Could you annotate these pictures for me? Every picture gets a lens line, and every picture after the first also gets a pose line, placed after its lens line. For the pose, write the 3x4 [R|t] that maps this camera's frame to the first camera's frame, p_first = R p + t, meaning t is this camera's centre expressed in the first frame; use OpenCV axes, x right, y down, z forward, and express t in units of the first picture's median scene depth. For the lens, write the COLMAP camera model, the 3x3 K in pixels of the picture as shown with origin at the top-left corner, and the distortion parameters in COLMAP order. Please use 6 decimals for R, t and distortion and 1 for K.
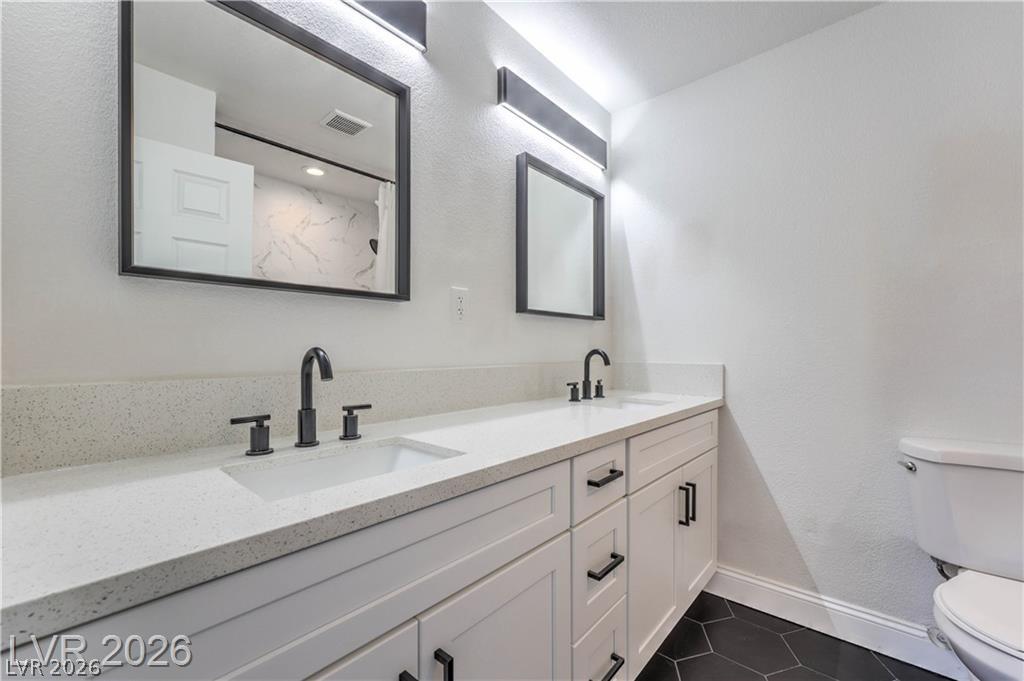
lens RADIAL K [[416.6, 0, 508.8], [0, 416.6, 341.5], [0, 0, 1]] dist [0.001697, 0.000195]
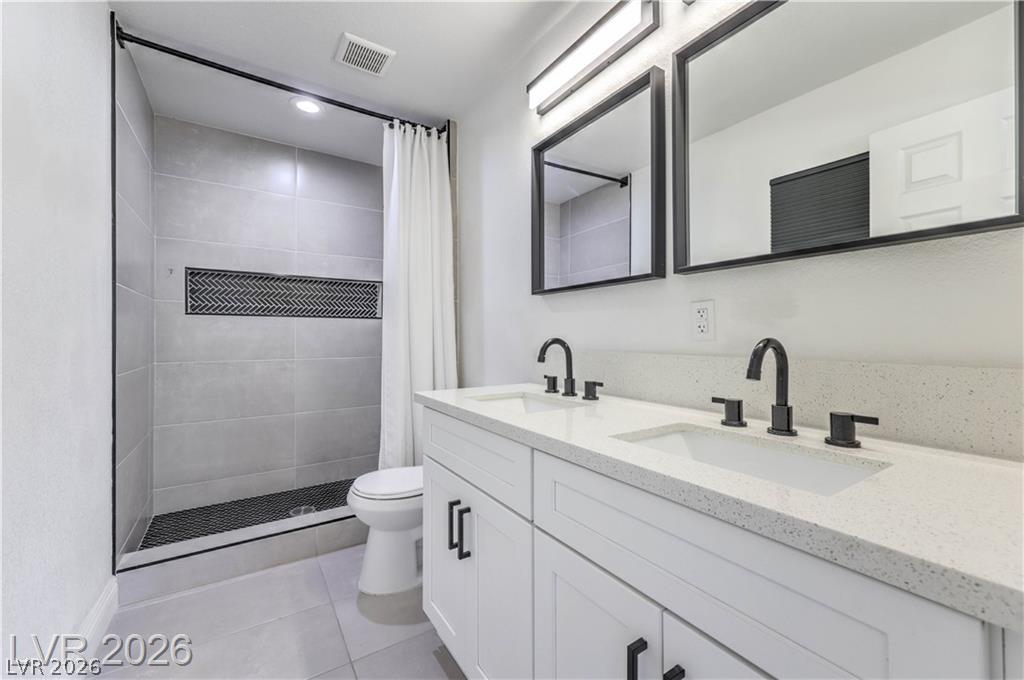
lens RADIAL K [[408.4, 0, 511.2], [0, 408.4, 334.1], [0, 0, 1]] dist [-0.000436, -0.000038]
pose [[-0.262860, -0.000159, -0.964834, 0.972838], [0.018957, 0.999806, -0.005330, 0.024006], [0.964648, -0.019691, -0.262806, 1.116473]]
